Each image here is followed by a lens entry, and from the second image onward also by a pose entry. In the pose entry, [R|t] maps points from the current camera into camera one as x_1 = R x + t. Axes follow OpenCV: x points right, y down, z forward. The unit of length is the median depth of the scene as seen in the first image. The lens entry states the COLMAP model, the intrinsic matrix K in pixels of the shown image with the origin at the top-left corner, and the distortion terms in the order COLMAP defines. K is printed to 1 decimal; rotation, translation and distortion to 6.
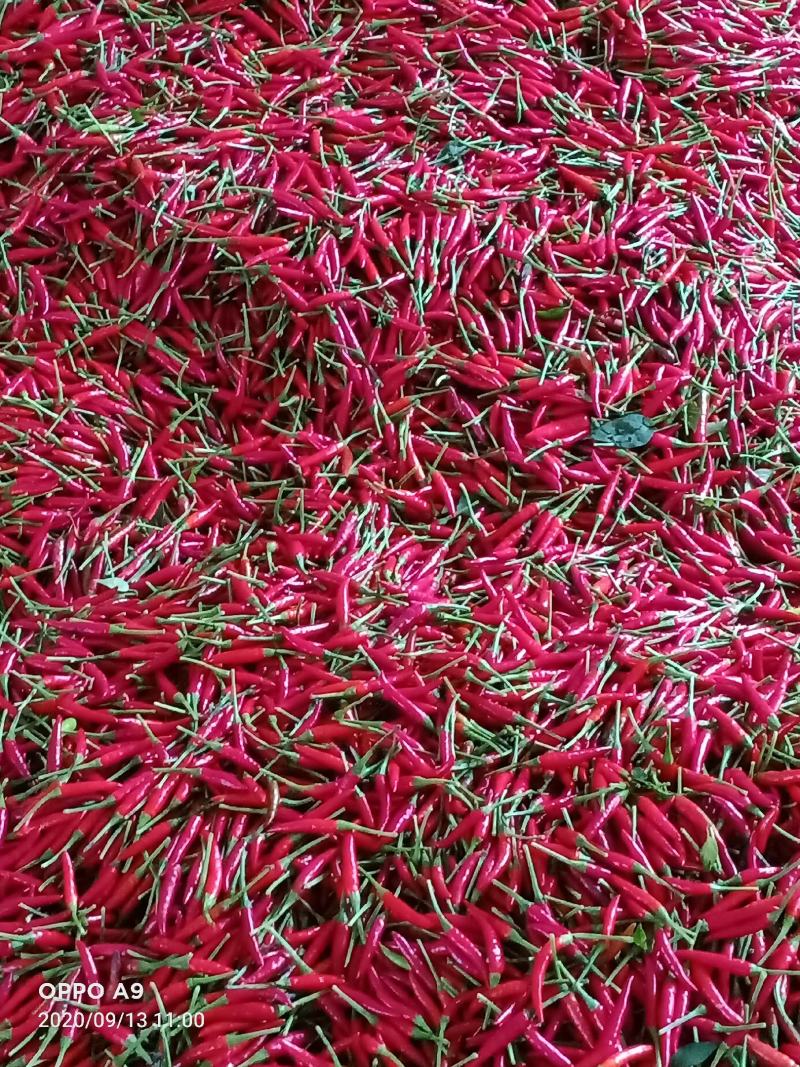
lens RADIAL K [[1585.9, 0, 400.0], [0, 1585.9, 533.5], [0, 0, 1]] dist [-0.027092, -0.035212]
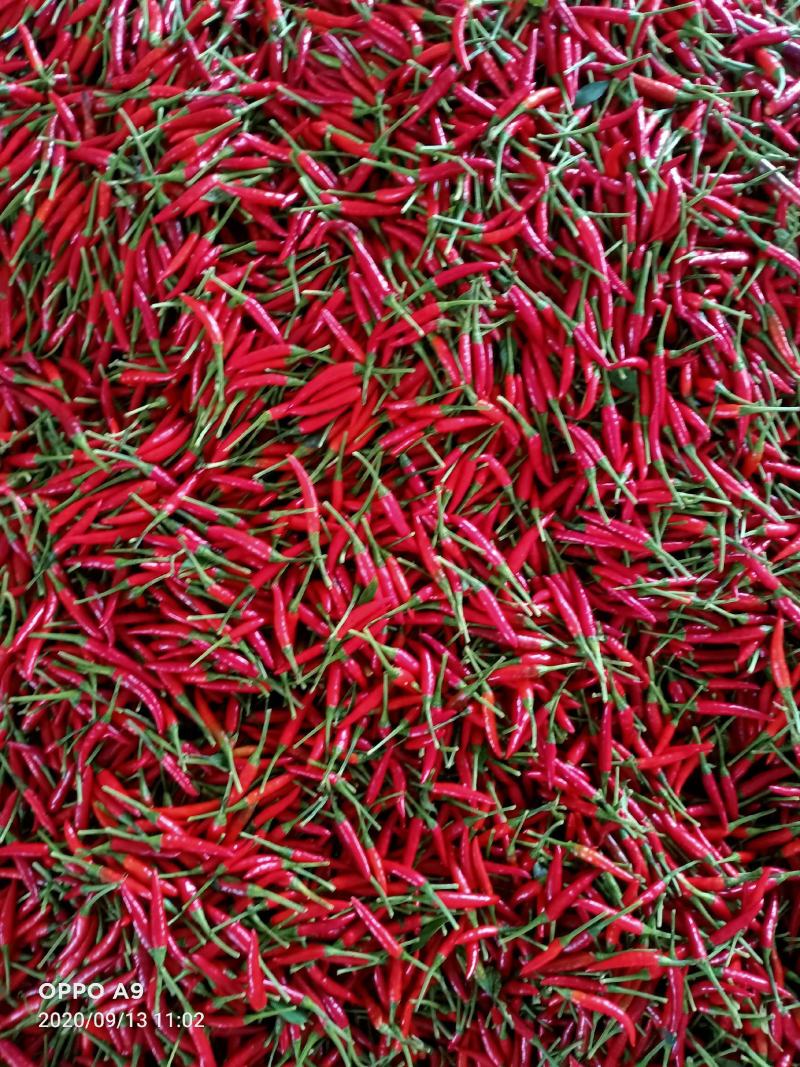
lens RADIAL K [[1585.9, 0, 400.0], [0, 1585.9, 533.5], [0, 0, 1]] dist [-0.027092, -0.035212]
pose [[0.983779, -0.177955, -0.022599, 0.014094], [0.160195, 0.814850, 0.557096, -0.079156], [-0.080723, -0.551680, 0.830140, -0.143153]]
